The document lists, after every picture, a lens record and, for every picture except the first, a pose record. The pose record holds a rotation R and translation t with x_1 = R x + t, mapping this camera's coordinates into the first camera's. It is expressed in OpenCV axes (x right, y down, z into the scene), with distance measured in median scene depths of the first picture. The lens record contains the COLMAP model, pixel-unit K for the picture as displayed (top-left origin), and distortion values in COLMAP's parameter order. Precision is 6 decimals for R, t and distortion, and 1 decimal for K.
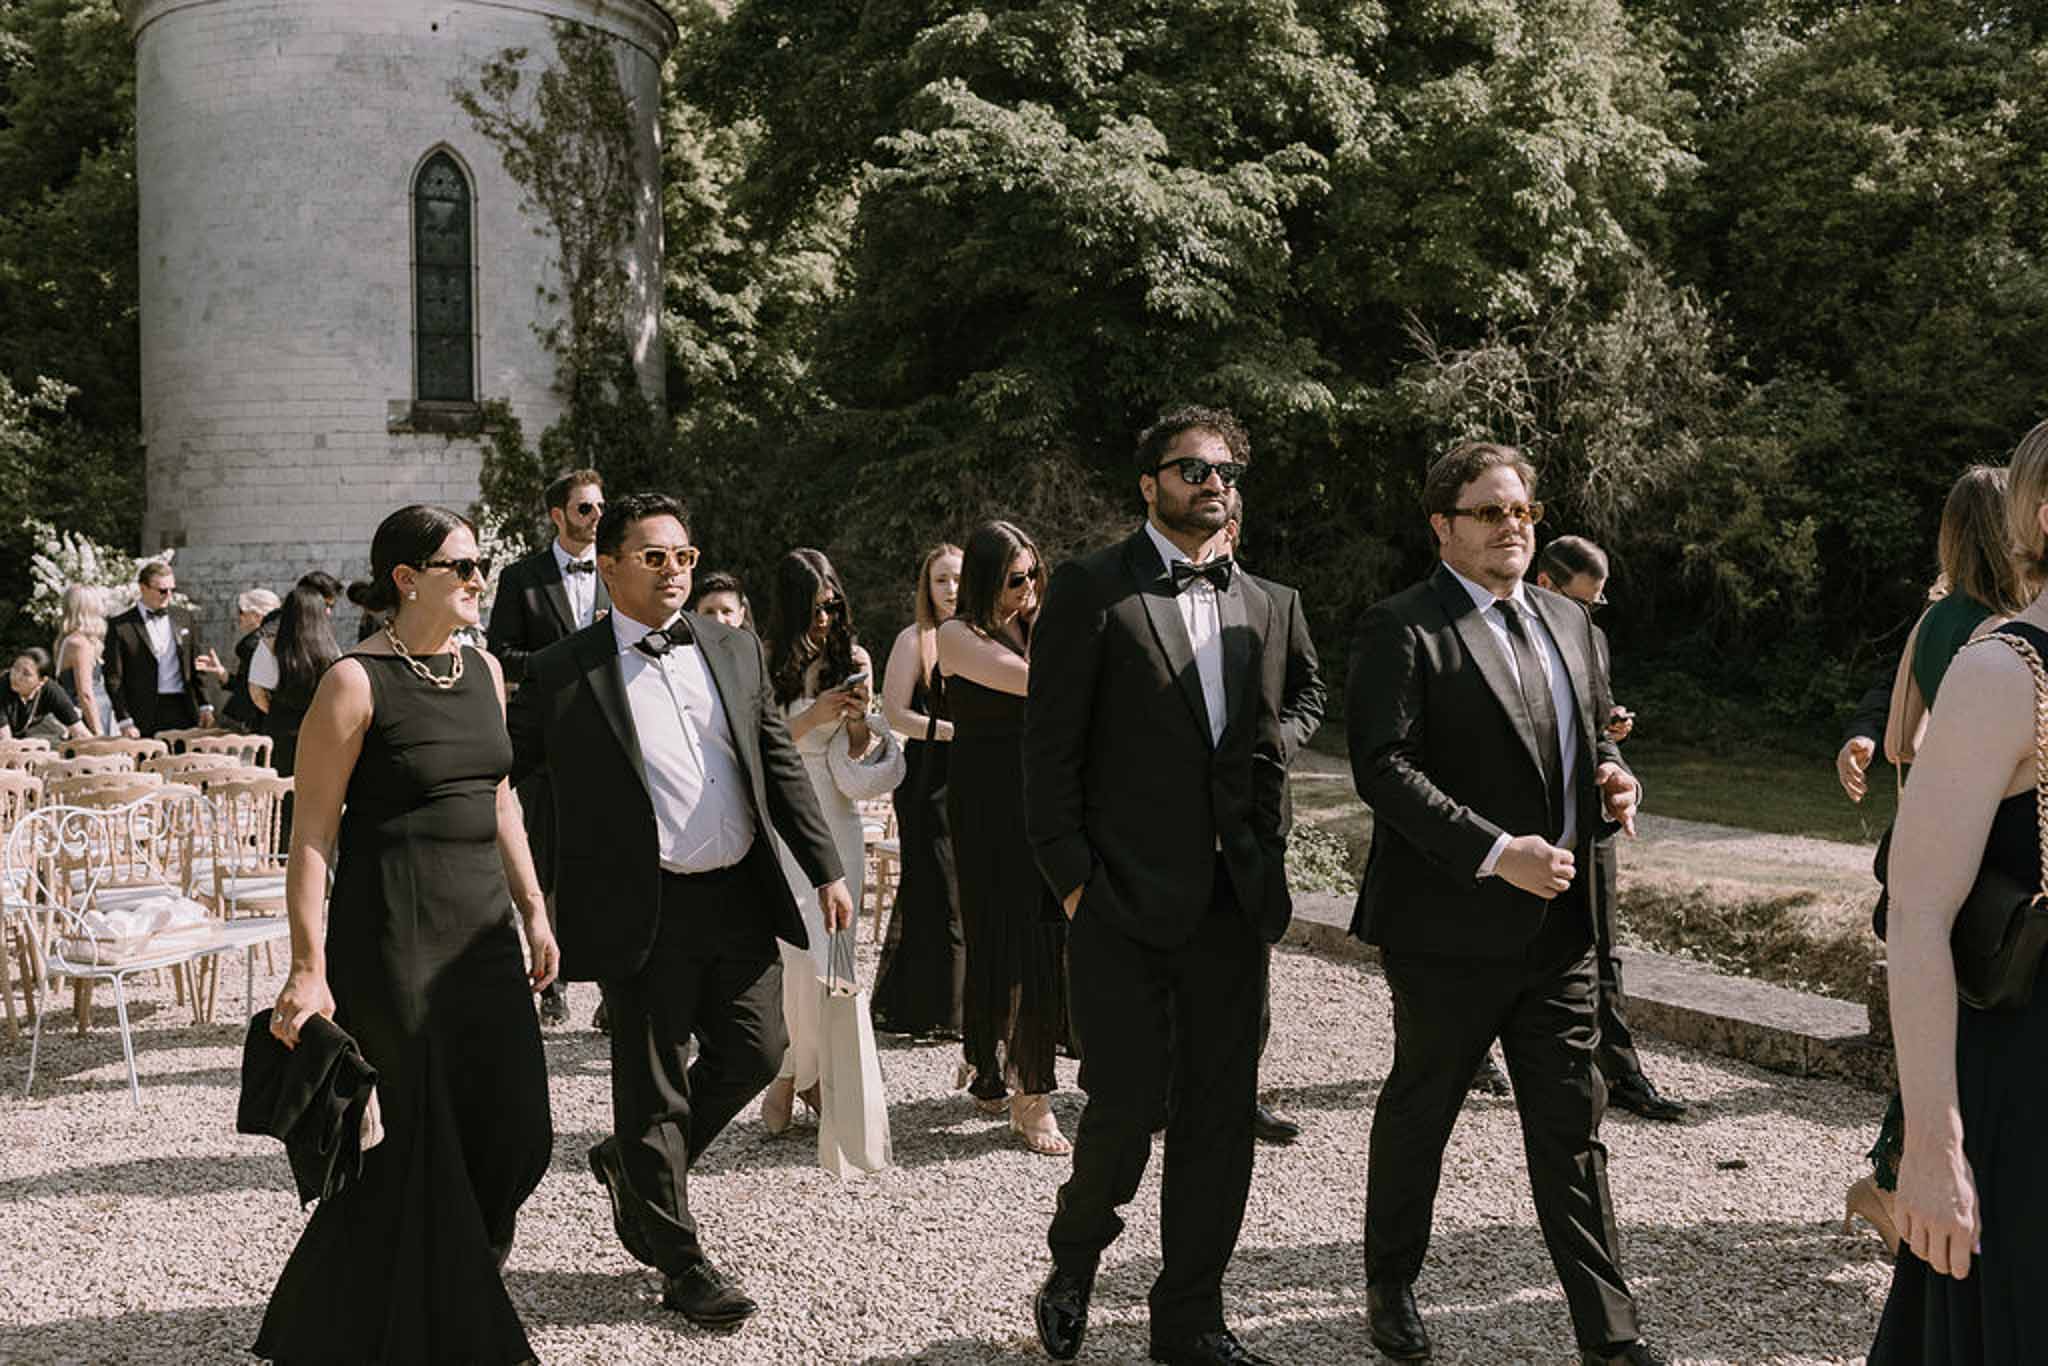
lens RADIAL K [[1943.8, 0, 1015.5], [0, 1943.8, 610.5], [0, 0, 1]] dist [0.007133, -0.009511]
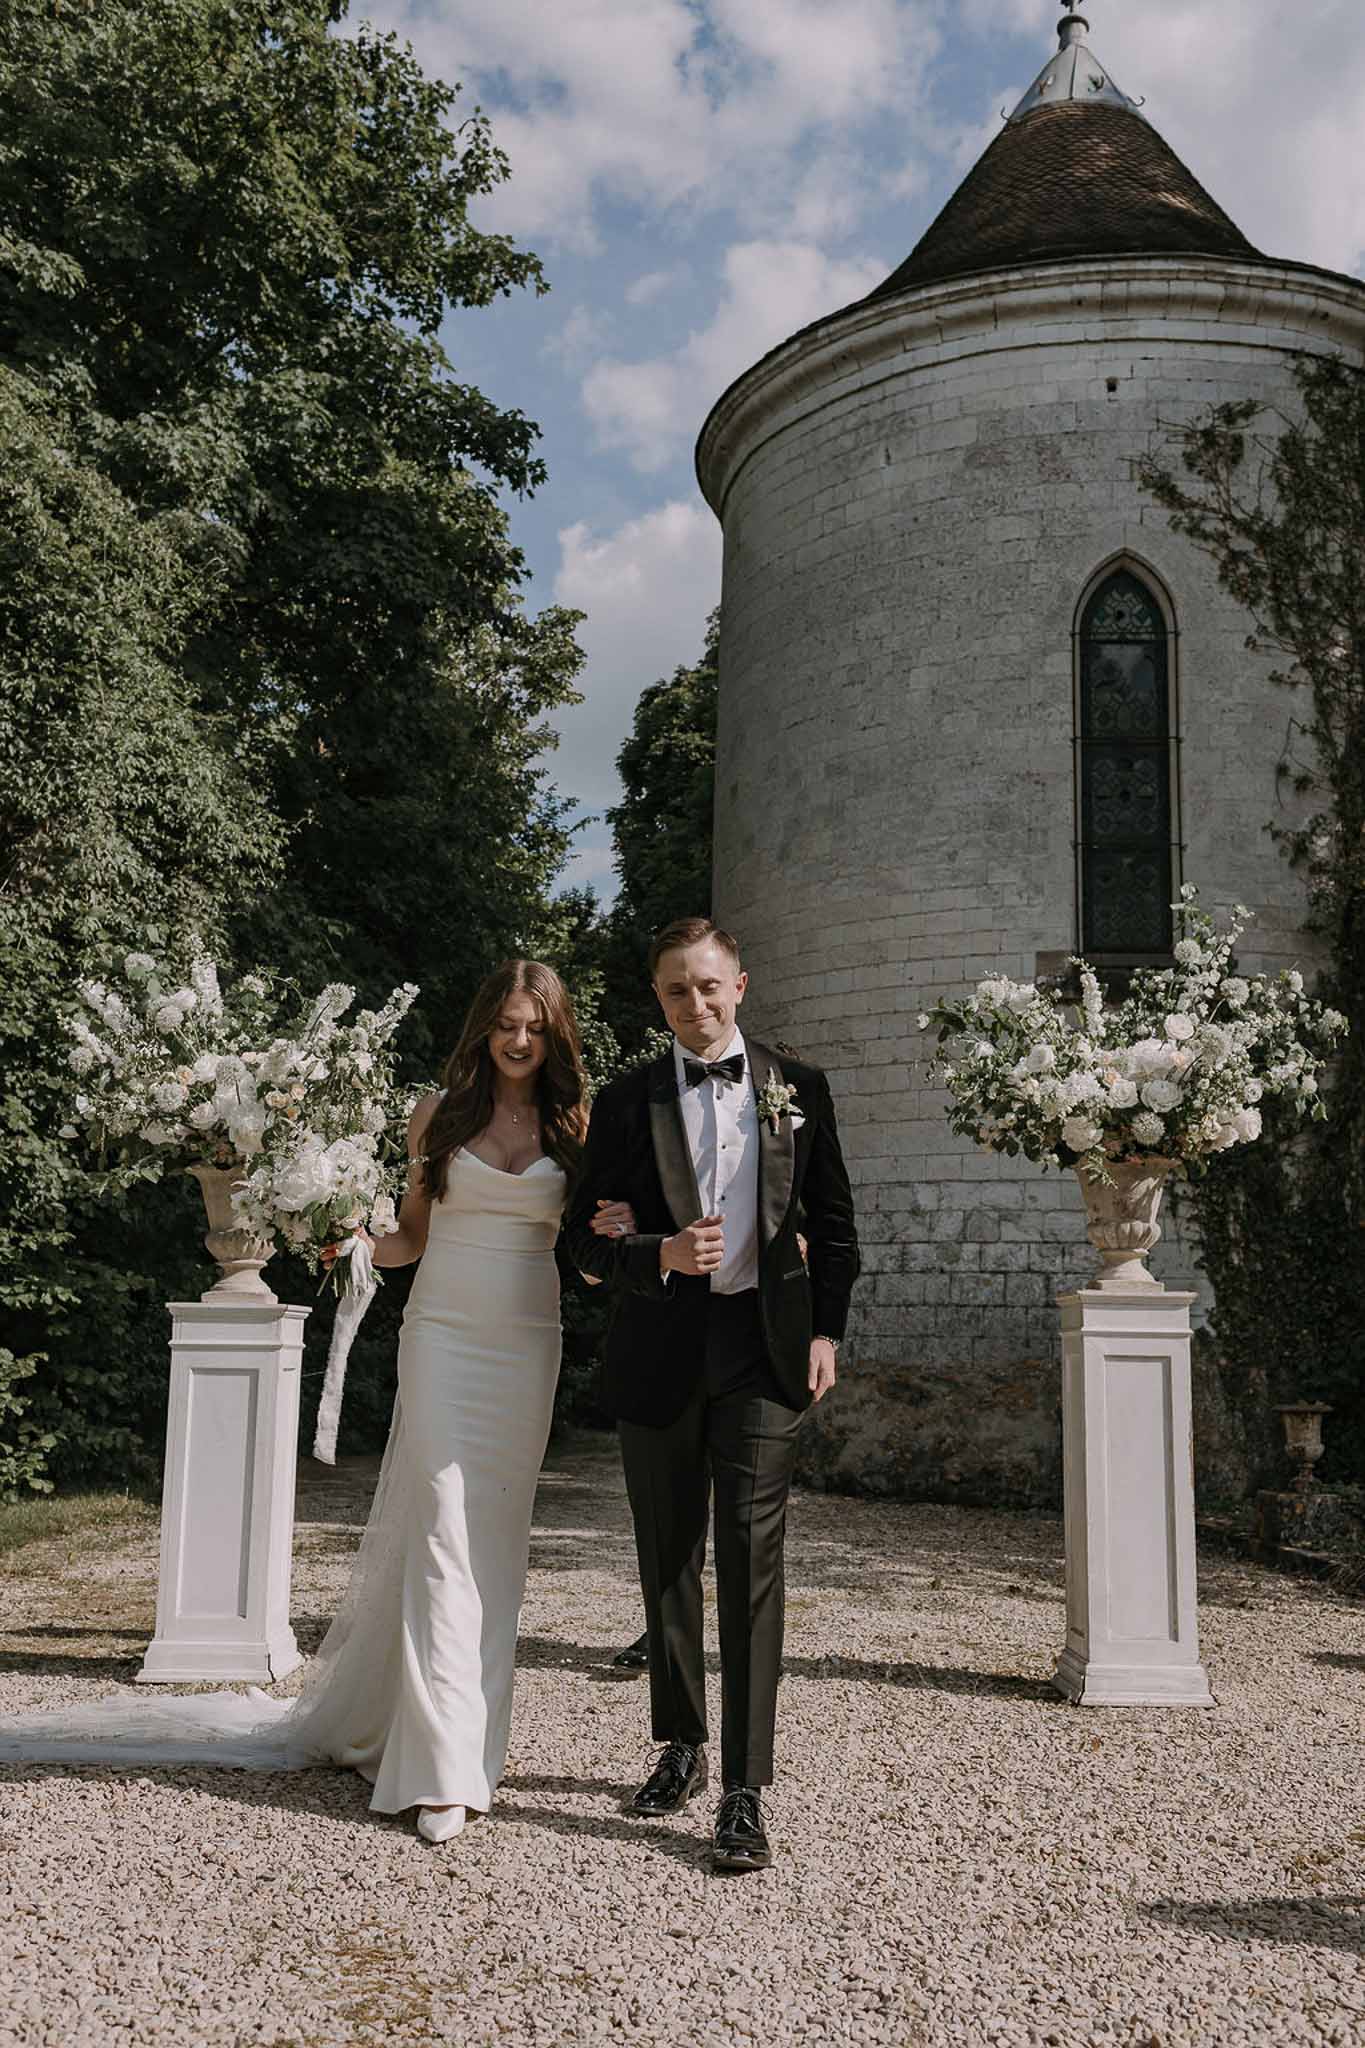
lens RADIAL K [[1943.8, 0, 698.4], [0, 1943.8, 1016.1], [0, 0, 1]] dist [0.007133, -0.009511]
pose [[0.872652, -0.052498, -0.485512, -0.113174], [-0.040083, 0.983150, -0.178352, 0.025994], [0.486694, 0.175100, 0.855844, 0.407813]]
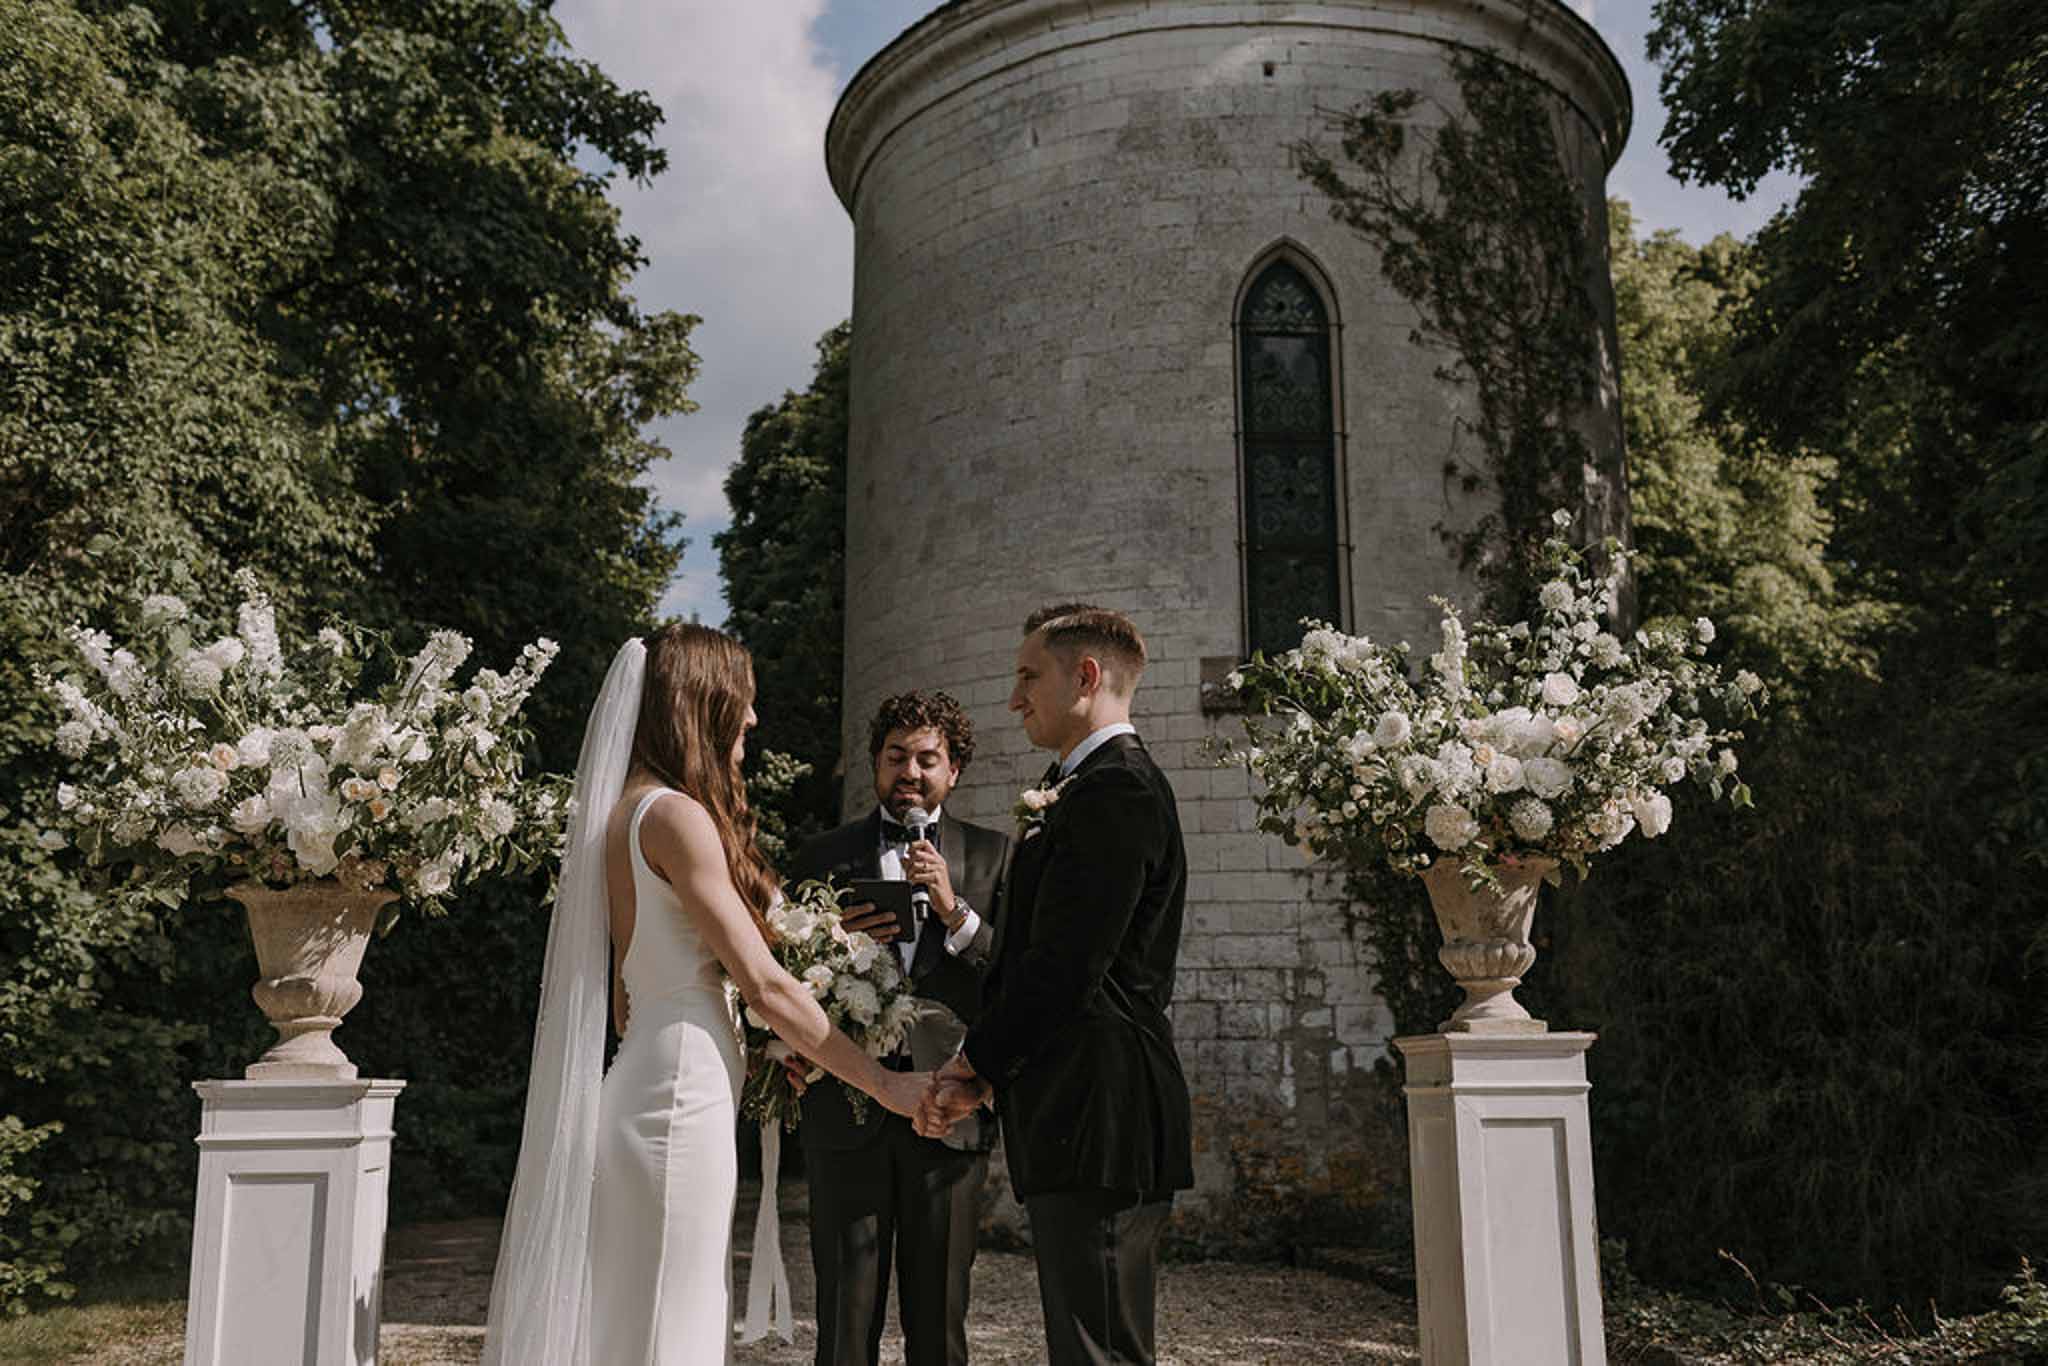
lens RADIAL K [[1902.3, 0, 1020.2], [0, 1902.3, 670.2], [0, 0, 1]] dist [0.002424, 0.013221]
pose [[0.923353, -0.072930, -0.376962, -0.153440], [-0.013739, 0.974889, -0.222265, 0.021973], [0.383706, 0.210408, 0.899165, 0.454074]]
